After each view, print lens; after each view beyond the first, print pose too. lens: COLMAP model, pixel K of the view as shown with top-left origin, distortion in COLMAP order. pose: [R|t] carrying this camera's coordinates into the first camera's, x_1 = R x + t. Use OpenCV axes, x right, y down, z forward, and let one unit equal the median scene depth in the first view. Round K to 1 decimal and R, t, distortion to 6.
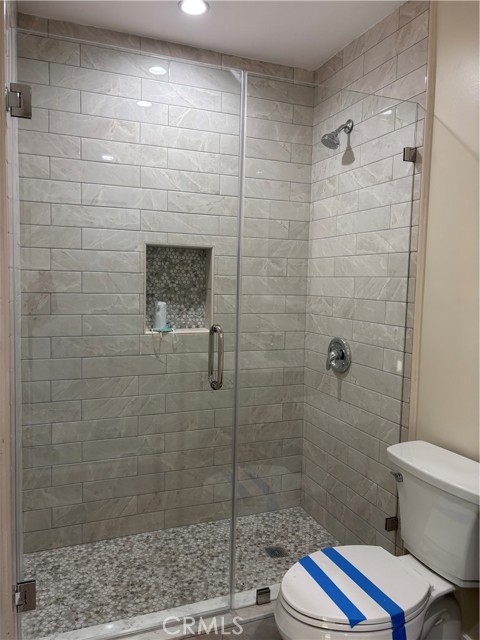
lens RADIAL K [[483.4, 0, 235.1], [0, 483.4, 316.4], [0, 0, 1]] dist [0.044352, -0.047919]
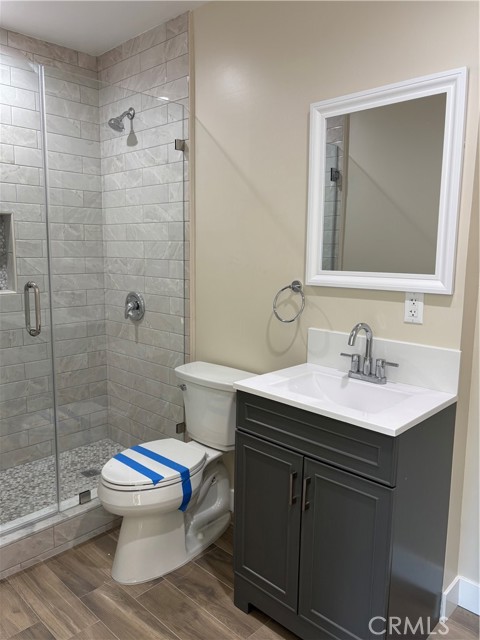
lens RADIAL K [[483.4, 0, 235.7], [0, 483.4, 317.6], [0, 0, 1]] dist [0.044352, -0.047919]
pose [[0.909709, -0.070603, 0.409199, -0.056653], [0.040069, 0.995766, 0.082729, 0.019638], [-0.413308, -0.058863, 0.908687, -0.221135]]
